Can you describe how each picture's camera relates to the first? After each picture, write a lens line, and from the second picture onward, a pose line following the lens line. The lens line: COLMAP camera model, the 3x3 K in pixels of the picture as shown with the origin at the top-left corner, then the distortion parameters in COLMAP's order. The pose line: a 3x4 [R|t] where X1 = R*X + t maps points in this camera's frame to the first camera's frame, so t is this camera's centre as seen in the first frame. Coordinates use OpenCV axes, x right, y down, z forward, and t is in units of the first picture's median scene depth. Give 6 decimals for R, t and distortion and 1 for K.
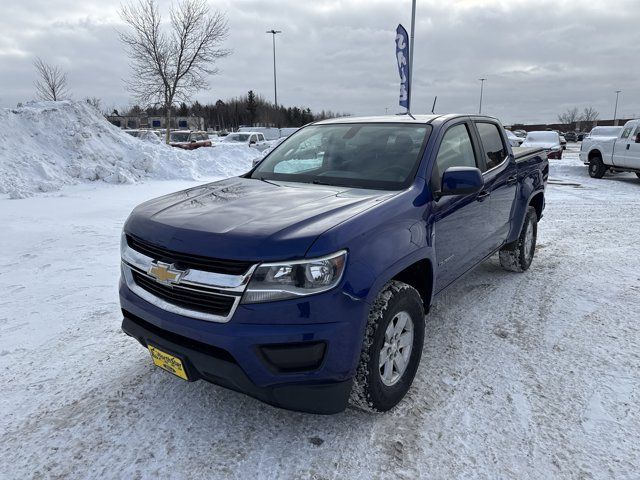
lens RADIAL K [[503.4, 0, 318.1], [0, 503.4, 230.0], [0, 0, 1]] dist [0.009255, -0.005571]
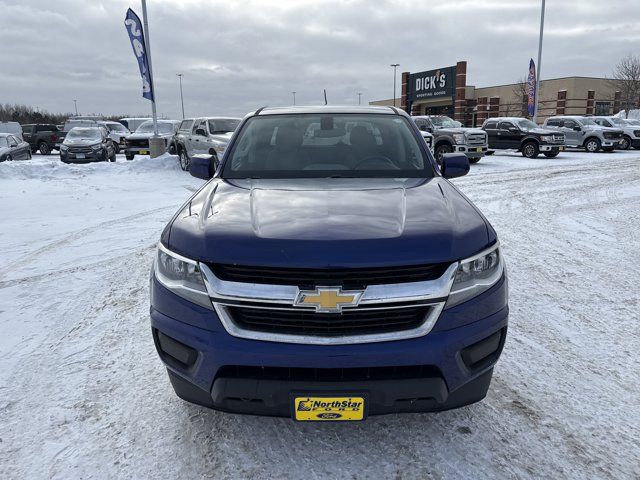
lens RADIAL K [[489.7, 0, 320.0], [0, 489.7, 240.0], [0, 0, 1]] dist [0.001580, 0.000117]
pose [[0.775218, -0.147414, 0.614252, -0.177356], [0.127538, 0.988890, 0.076363, -0.015109], [-0.618685, 0.019143, 0.785406, 0.093669]]
